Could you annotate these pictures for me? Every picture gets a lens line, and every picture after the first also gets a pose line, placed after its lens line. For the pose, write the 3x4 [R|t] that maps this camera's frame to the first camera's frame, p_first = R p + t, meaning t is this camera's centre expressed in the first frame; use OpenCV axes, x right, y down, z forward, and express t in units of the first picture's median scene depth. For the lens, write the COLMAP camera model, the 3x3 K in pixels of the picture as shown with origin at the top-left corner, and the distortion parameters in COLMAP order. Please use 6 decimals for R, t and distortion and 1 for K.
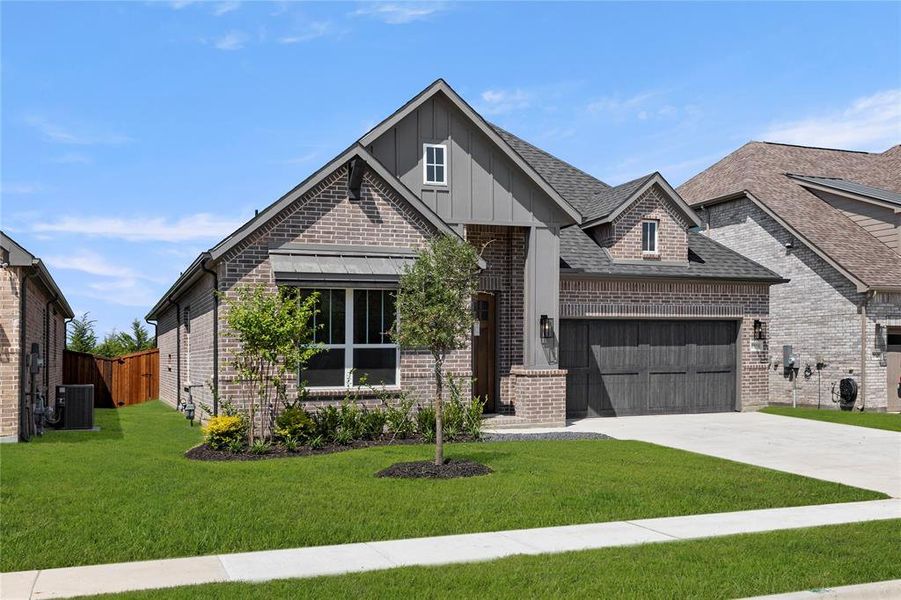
lens RADIAL K [[410.5, 0, 470.6], [0, 410.5, 267.7], [0, 0, 1]] dist [0.001327, 0.000028]
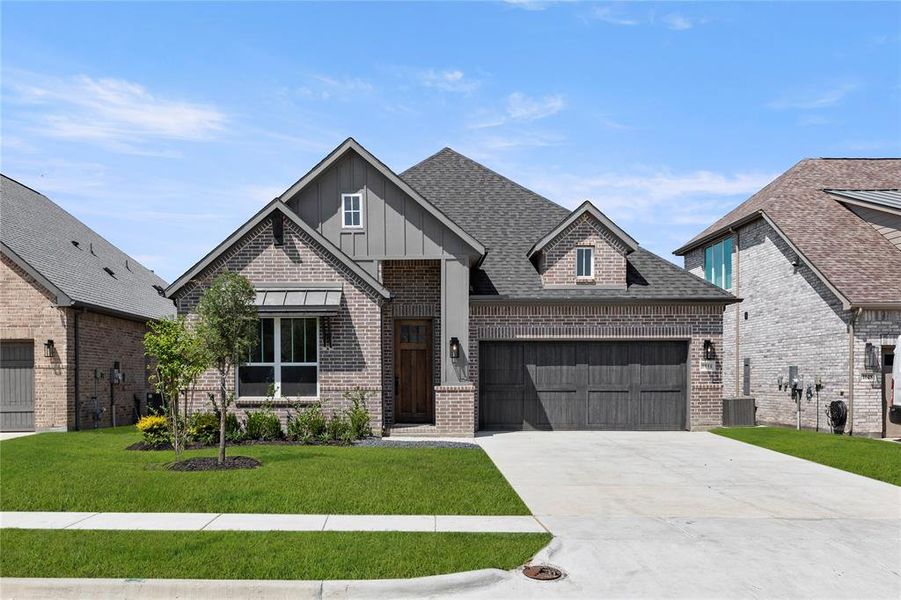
lens RADIAL K [[355.5, 0, 450.5], [0, 355.5, 300.0], [0, 0, 1]] dist [0.001226, 0.000182]
pose [[0.981602, -0.030294, -0.188522, 0.278027], [0.031493, 0.999498, 0.003369, 0.007518], [0.188325, -0.009244, 0.982063, 0.034604]]
